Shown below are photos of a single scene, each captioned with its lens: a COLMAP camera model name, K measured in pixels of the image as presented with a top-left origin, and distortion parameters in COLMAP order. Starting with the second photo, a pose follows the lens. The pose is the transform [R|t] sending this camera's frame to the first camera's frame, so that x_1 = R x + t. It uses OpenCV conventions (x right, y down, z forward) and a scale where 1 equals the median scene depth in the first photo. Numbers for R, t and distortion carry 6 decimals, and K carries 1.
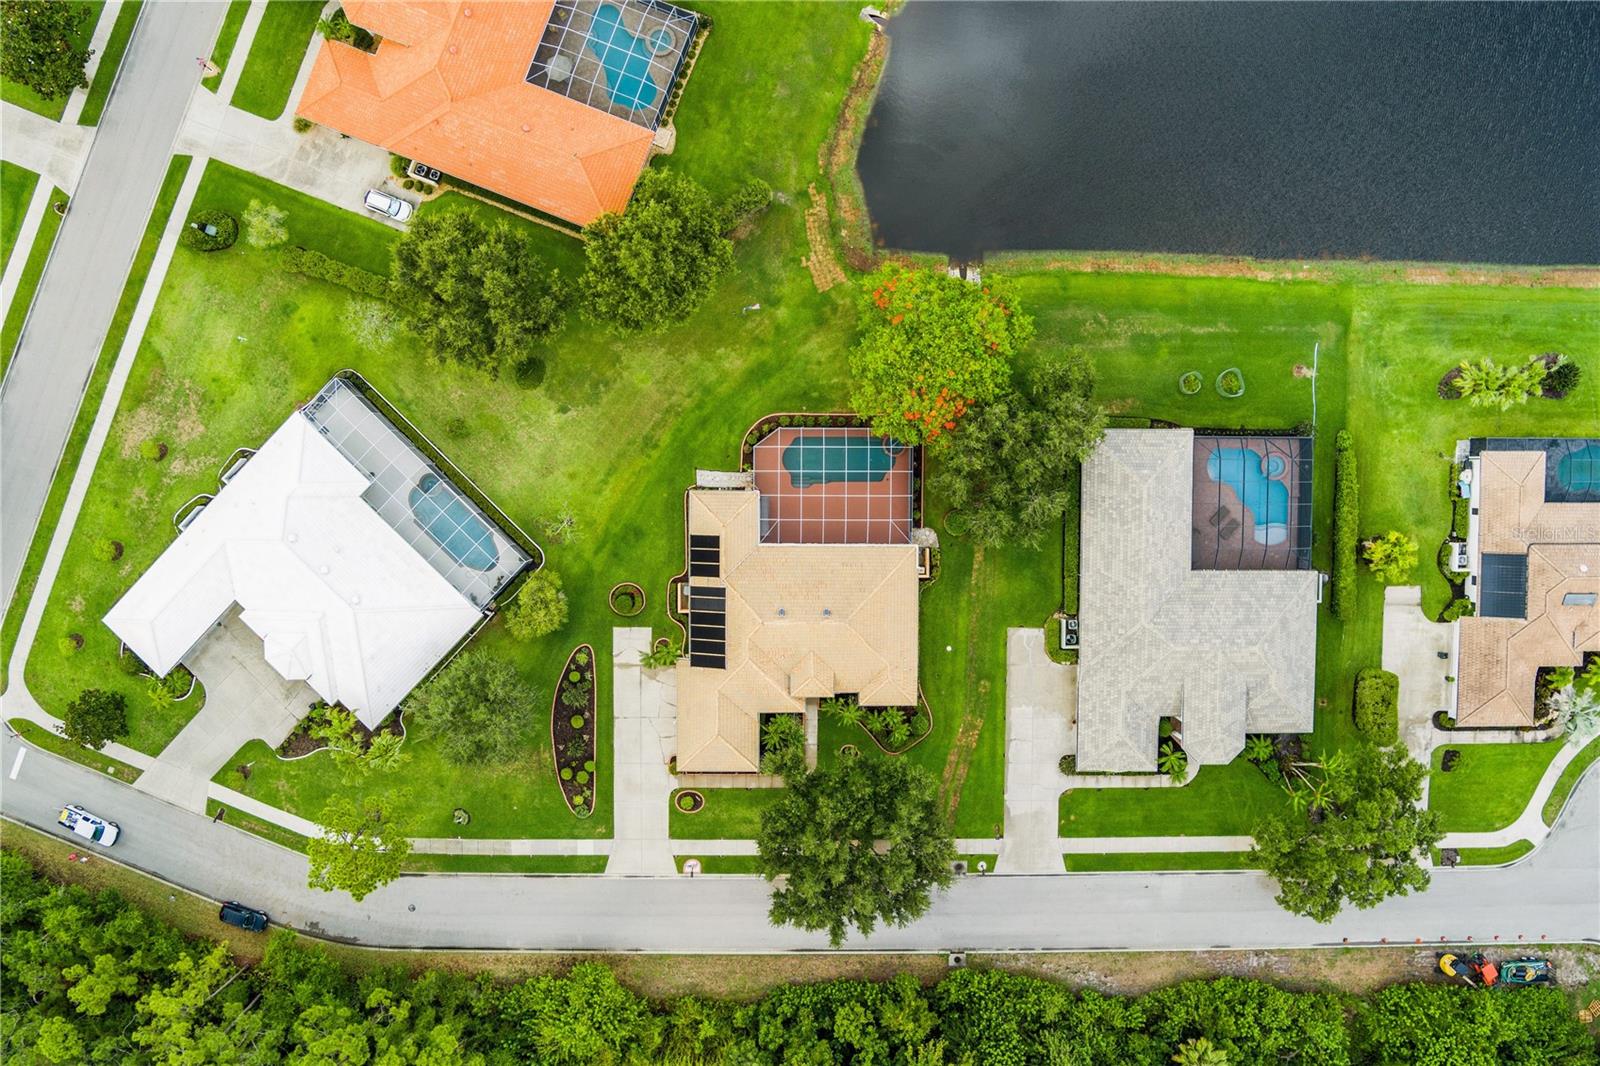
lens RADIAL K [[1289.4, 0, 796.1], [0, 1289.4, 528.4], [0, 0, 1]] dist [-0.073233, 0.012104]
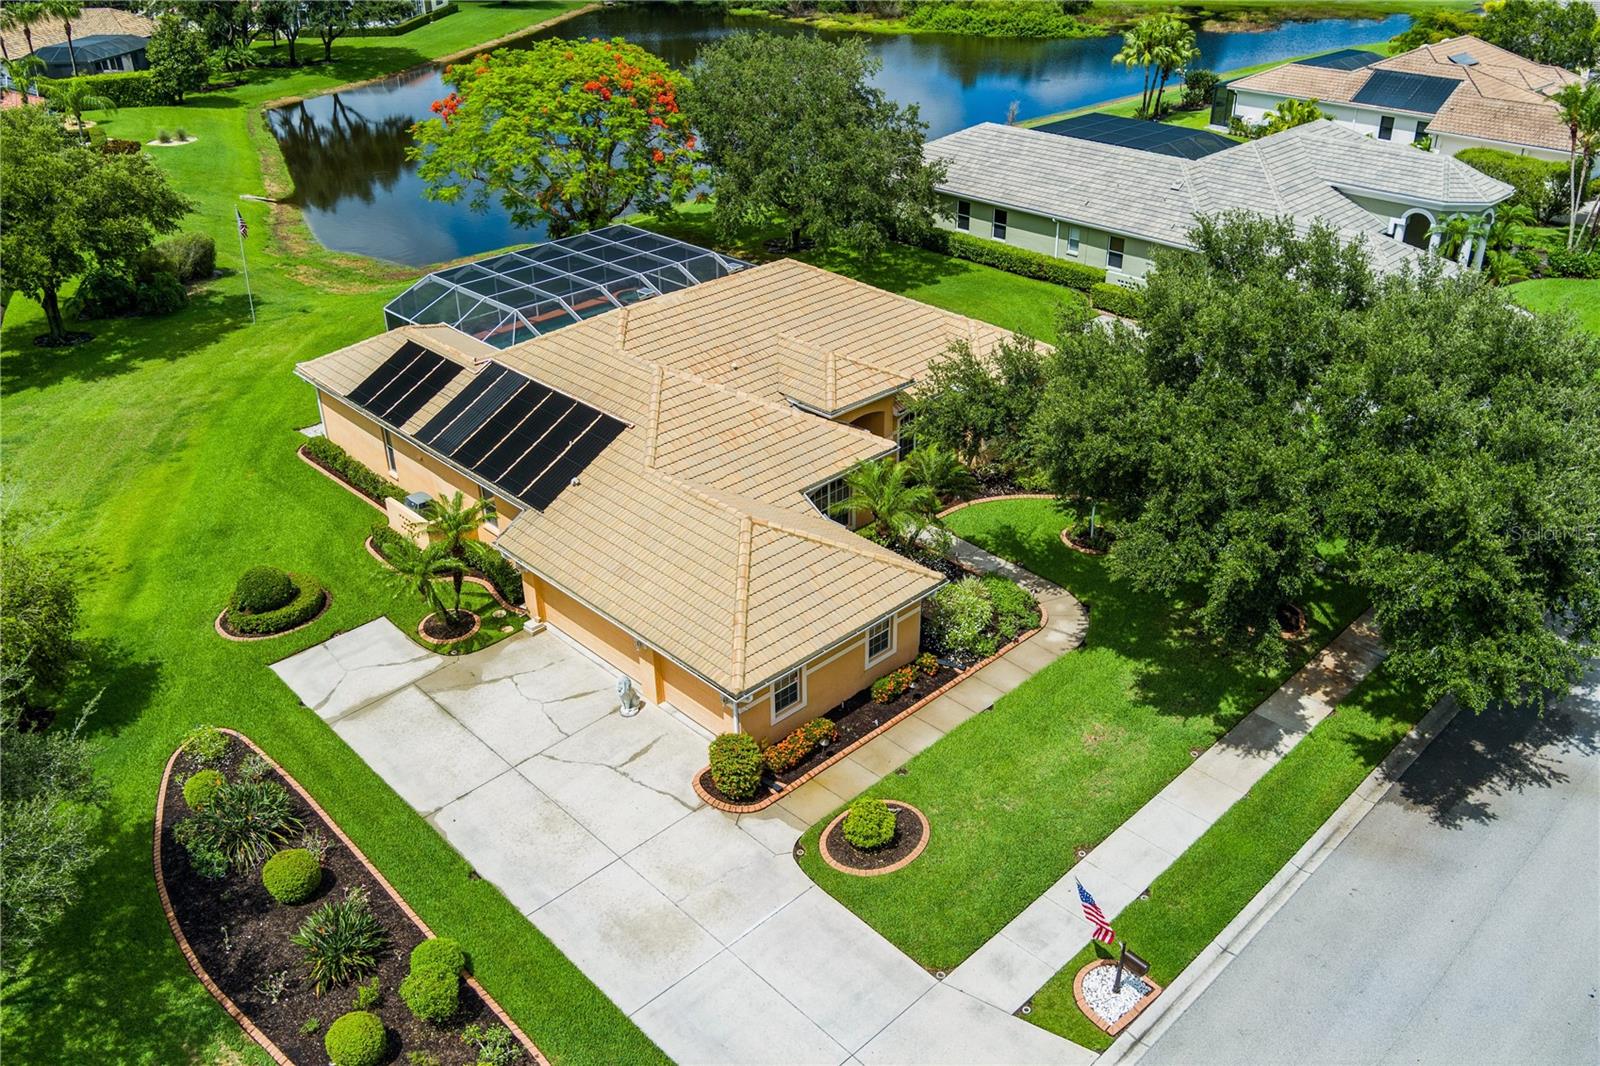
lens RADIAL K [[1289.4, 0, 796.1], [0, 1289.4, 528.4], [0, 0, 1]] dist [-0.073233, 0.012104]
pose [[0.718904, -0.348822, 0.601249, -0.220344], [0.693488, 0.300867, -0.654640, 0.345608], [0.047457, 0.887582, 0.458198, 0.839718]]
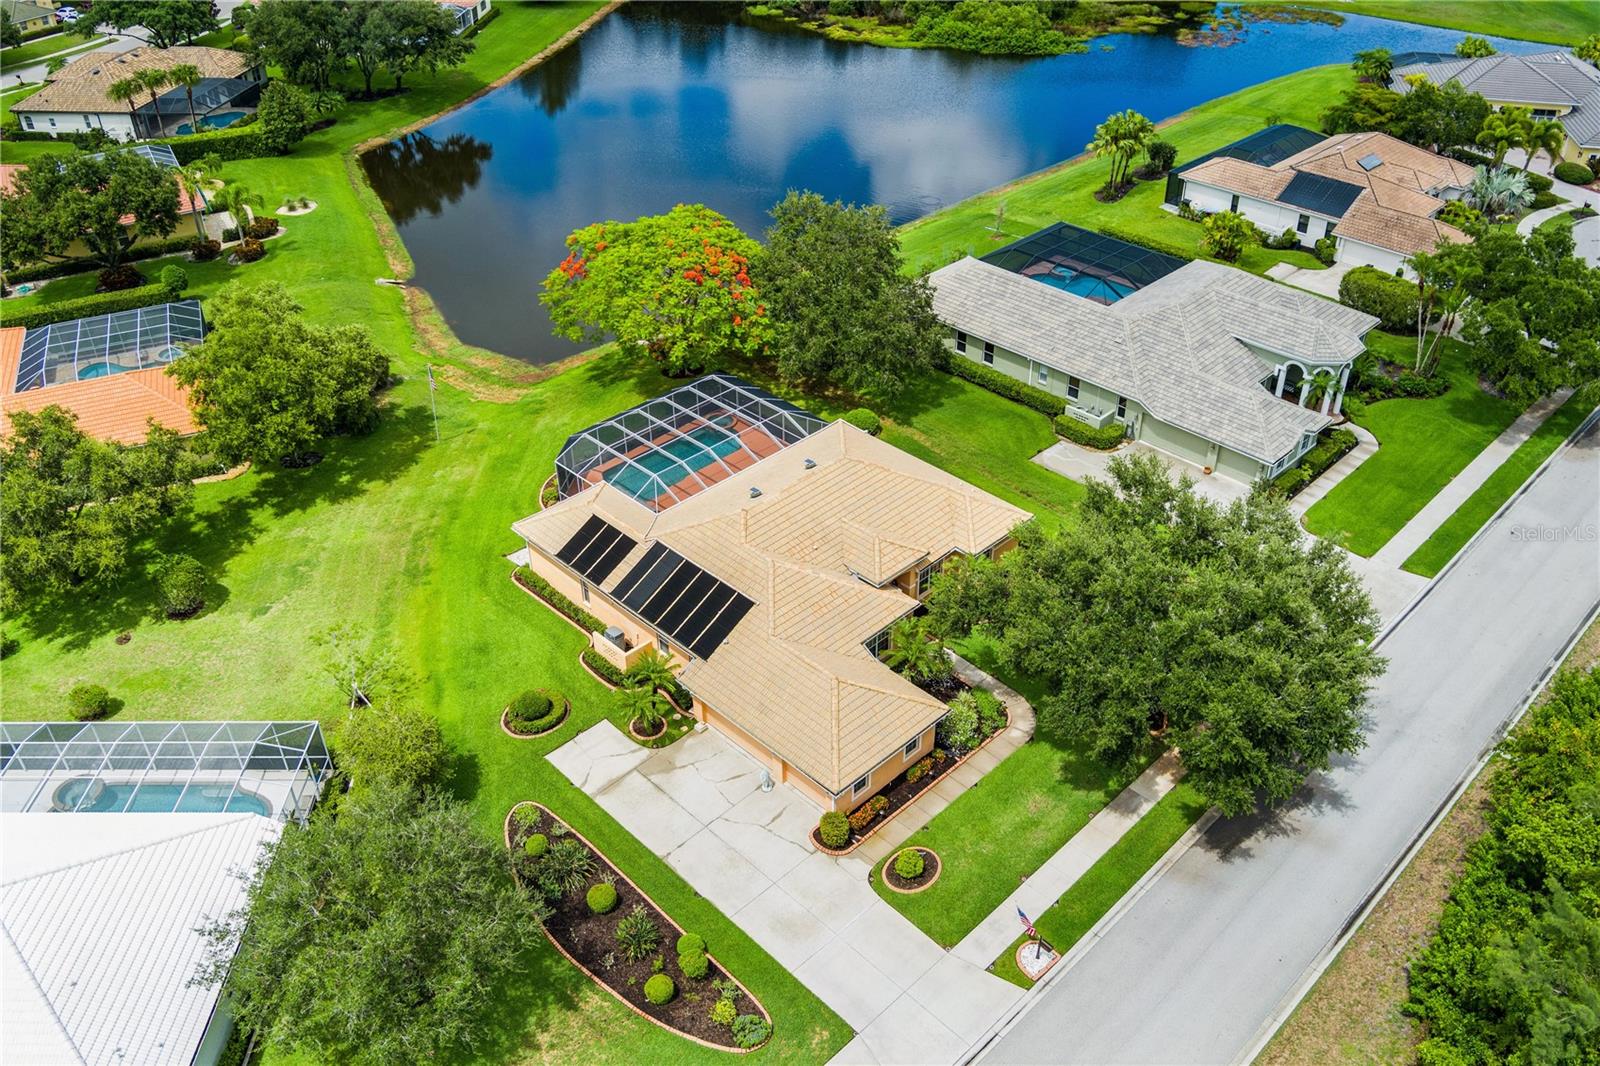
lens RADIAL K [[1289.4, 0, 796.1], [0, 1289.4, 528.4], [0, 0, 1]] dist [-0.073233, 0.012104]
pose [[0.713152, -0.411092, 0.567817, -0.317840], [0.699432, 0.362980, -0.615662, 0.418363], [0.046988, 0.836211, 0.546391, 0.657273]]
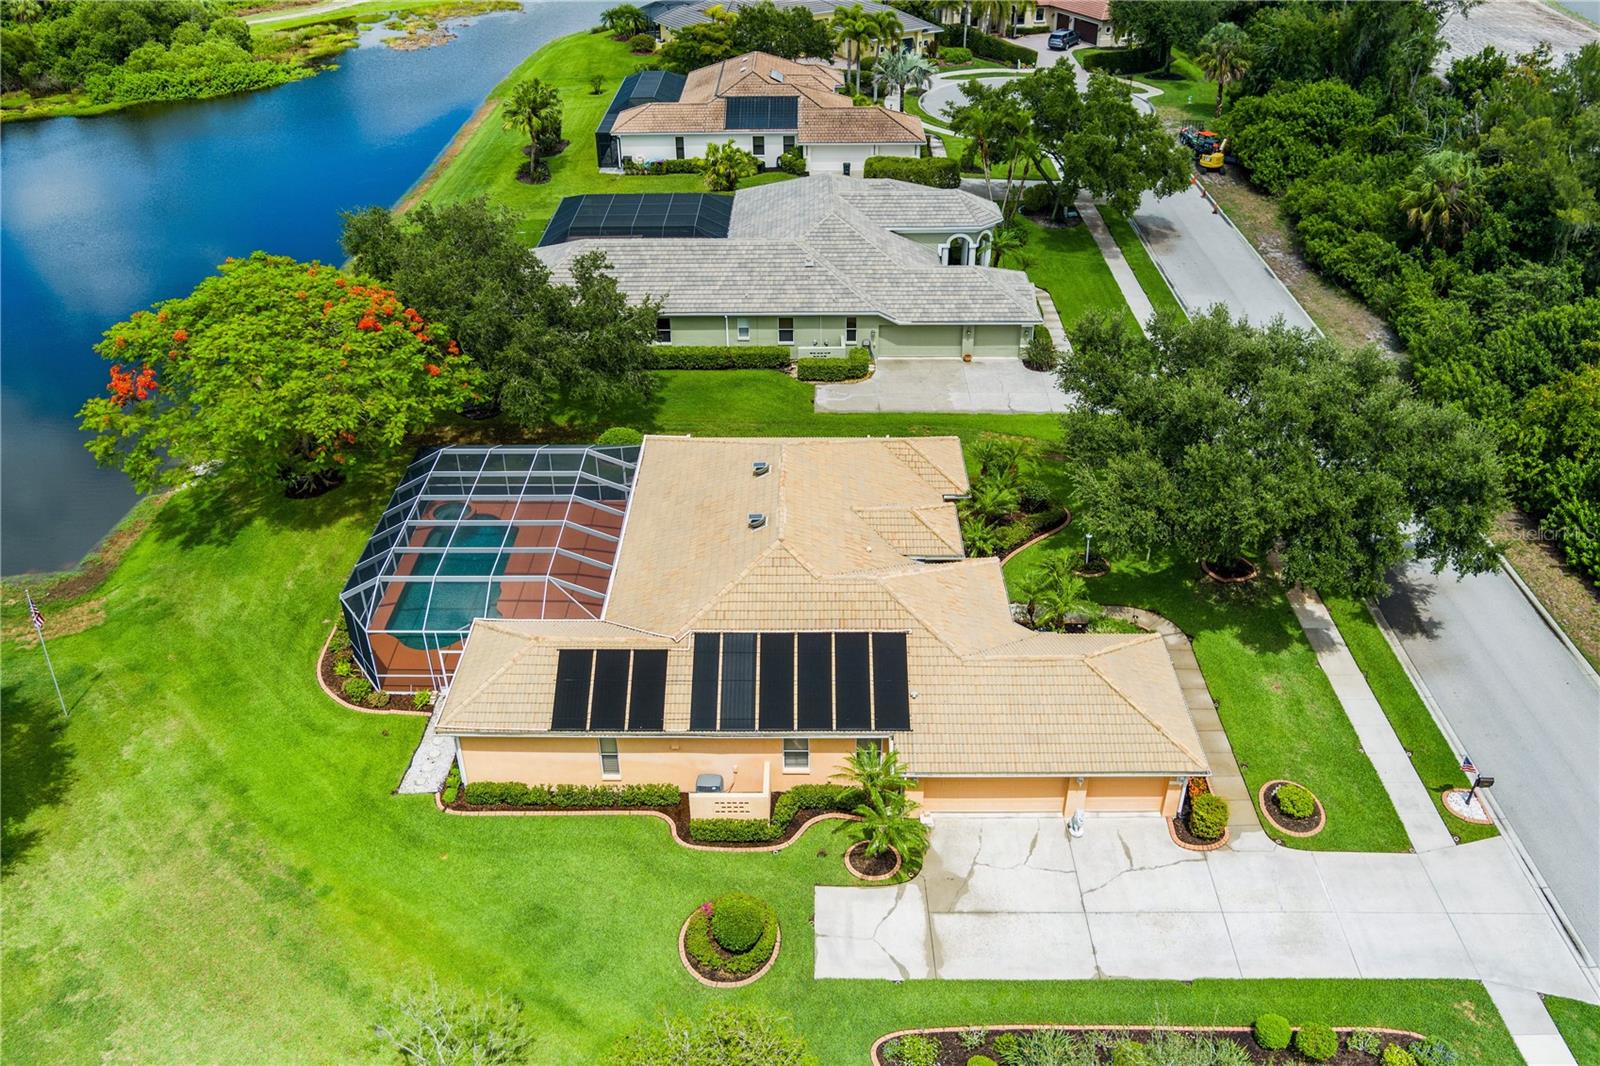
lens RADIAL K [[1289.4, 0, 796.1], [0, 1289.4, 528.4], [0, 0, 1]] dist [-0.073233, 0.012104]
pose [[0.007455, -0.537664, 0.843126, -0.349131], [0.998684, -0.038776, -0.033559, 0.086837], [0.050736, 0.842267, 0.536668, 0.733534]]
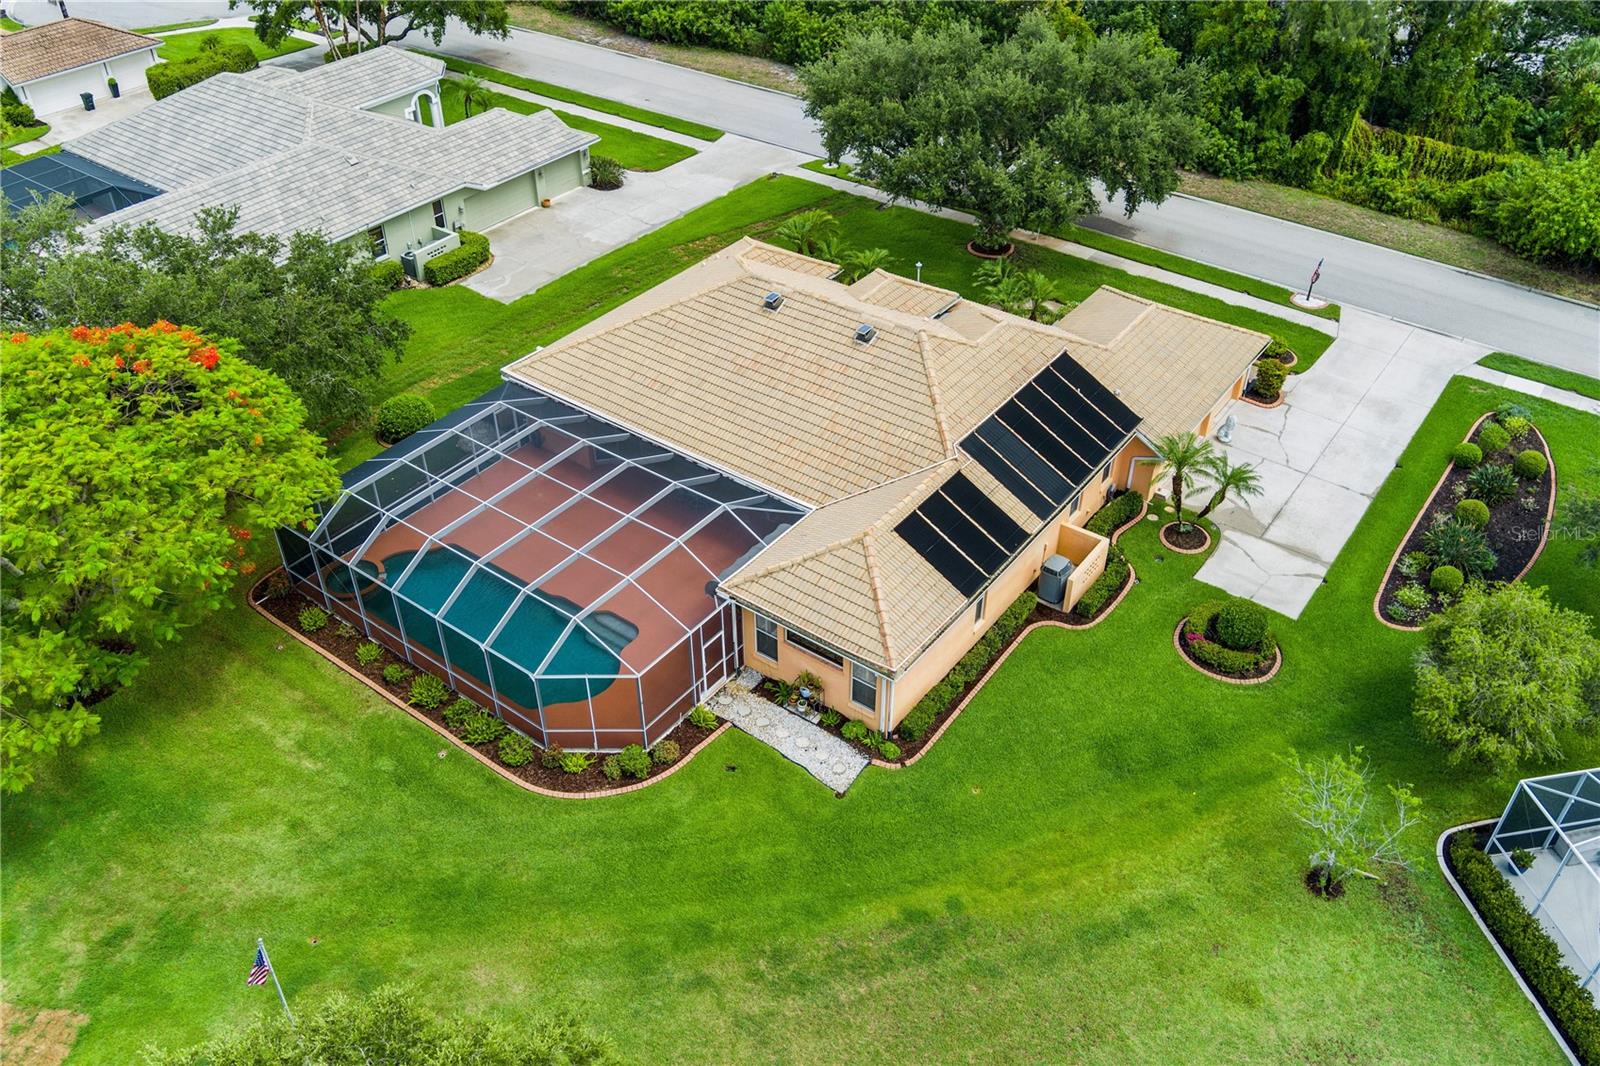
lens RADIAL K [[1289.4, 0, 796.1], [0, 1289.4, 528.4], [0, 0, 1]] dist [-0.073233, 0.012104]
pose [[-0.804246, -0.363094, 0.470480, -0.186297], [0.593751, -0.524839, 0.609921, -0.200775], [0.025468, 0.769875, 0.637687, 0.755532]]
